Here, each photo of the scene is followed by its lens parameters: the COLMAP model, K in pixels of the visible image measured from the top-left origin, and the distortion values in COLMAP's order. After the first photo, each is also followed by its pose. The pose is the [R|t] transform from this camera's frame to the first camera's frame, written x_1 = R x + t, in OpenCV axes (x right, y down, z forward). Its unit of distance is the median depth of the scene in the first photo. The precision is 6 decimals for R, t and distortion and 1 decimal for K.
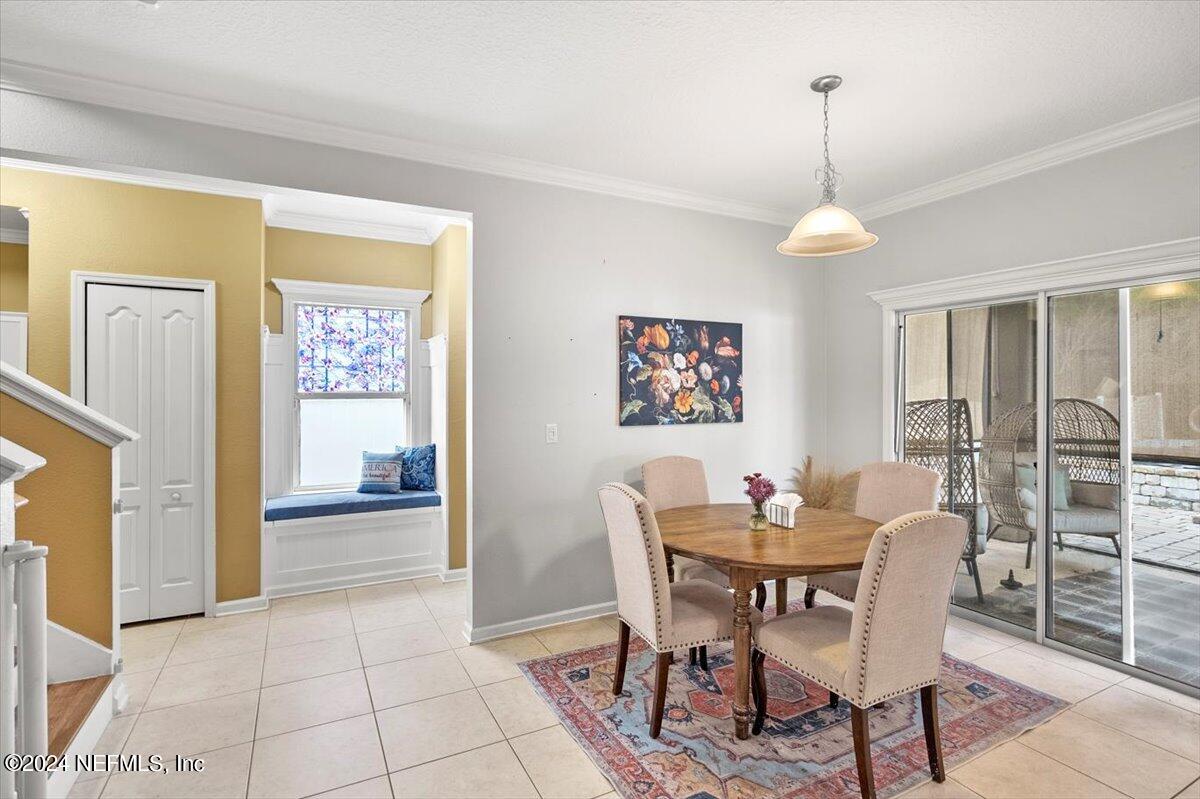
lens RADIAL K [[565.2, 0, 596.7], [0, 565.2, 394.6], [0, 0, 1]] dist [-0.002238, 0.001552]
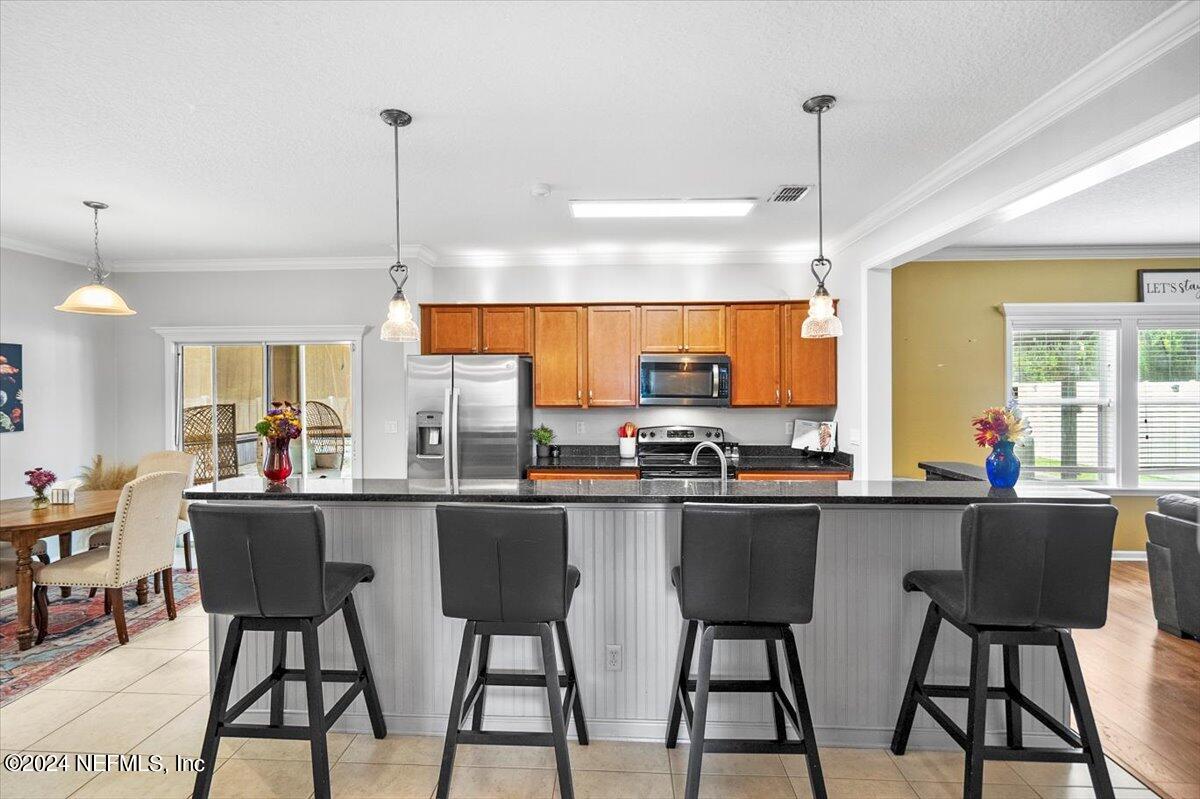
lens RADIAL K [[565.2, 0, 593.9], [0, 565.2, 390.5], [0, 0, 1]] dist [-0.002238, 0.001552]
pose [[0.503742, -0.008255, 0.863815, -0.153409], [0.008067, 0.999956, 0.004852, -0.030689], [-0.863817, 0.004524, 0.503786, -0.598483]]
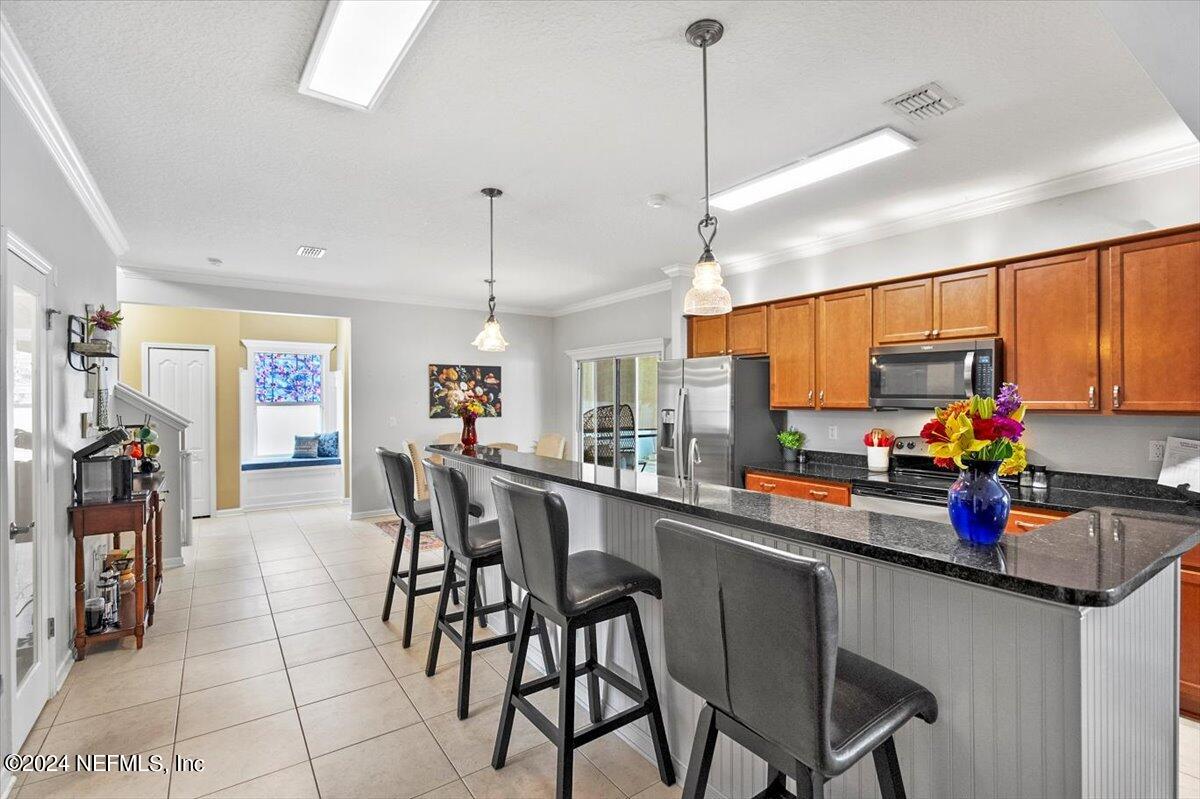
lens RADIAL K [[565.2, 0, 612.2], [0, 565.2, 405.4], [0, 0, 1]] dist [-0.002238, 0.001552]
pose [[0.991372, -0.004607, 0.131001, 0.399785], [0.003772, 0.999971, 0.006627, -0.002142], [-0.131028, -0.006076, 0.991360, -1.040690]]
